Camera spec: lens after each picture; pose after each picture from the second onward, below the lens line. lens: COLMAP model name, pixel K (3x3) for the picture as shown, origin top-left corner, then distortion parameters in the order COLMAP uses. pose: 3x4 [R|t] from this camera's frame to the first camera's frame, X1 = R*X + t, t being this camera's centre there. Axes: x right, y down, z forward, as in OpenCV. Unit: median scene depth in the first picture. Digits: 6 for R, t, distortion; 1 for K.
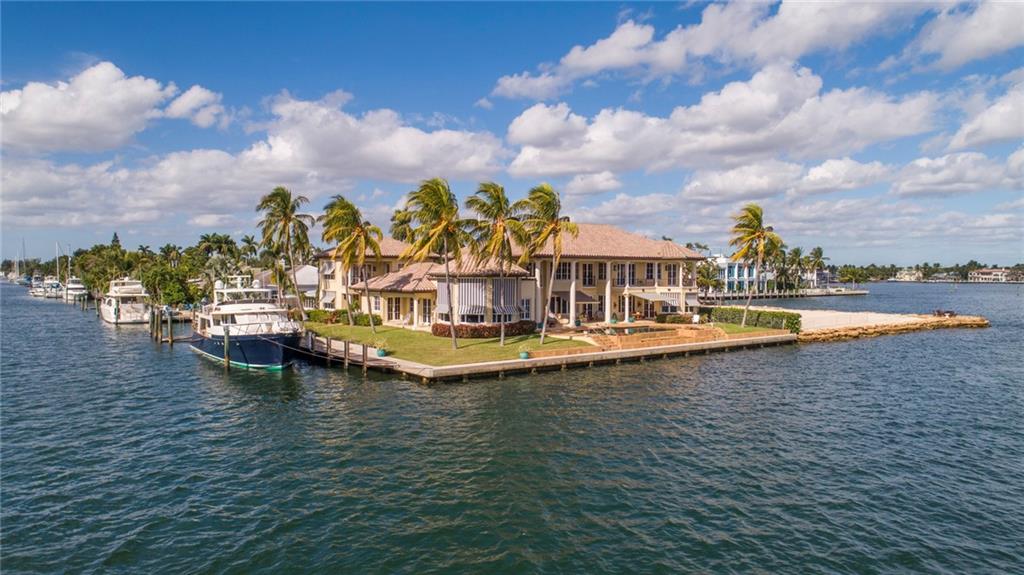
lens RADIAL K [[680.7, 0, 512.0], [0, 680.7, 287.5], [0, 0, 1]] dist [-0.031230, 0.000481]
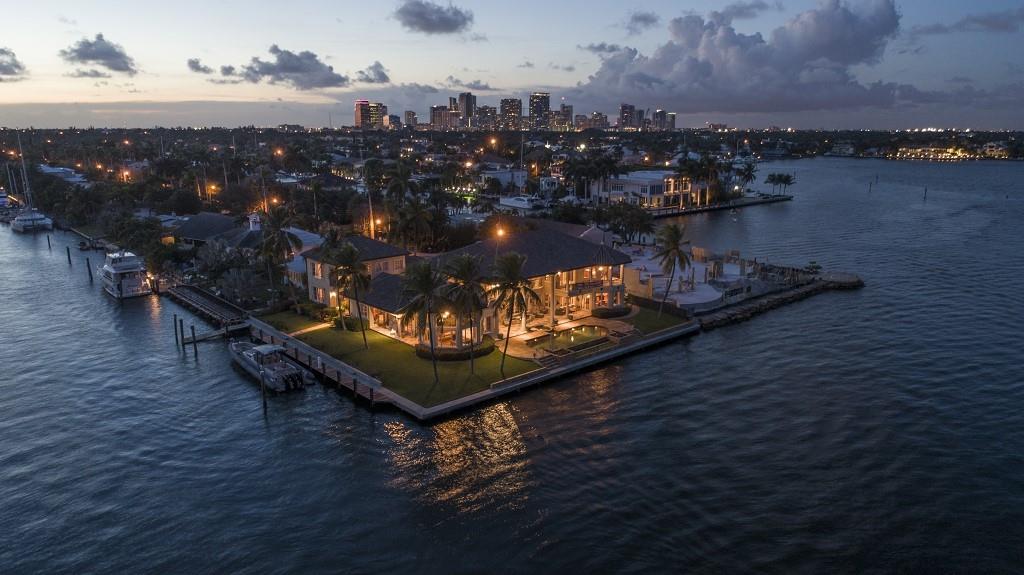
lens RADIAL K [[686.8, 0, 512.0], [0, 686.8, 287.5], [0, 0, 1]] dist [-0.070934, -0.000199]
pose [[0.997031, -0.019685, 0.074442, -0.022604], [0.004062, 0.978871, 0.204436, -0.251256], [-0.076894, -0.203527, 0.976045, -0.193941]]
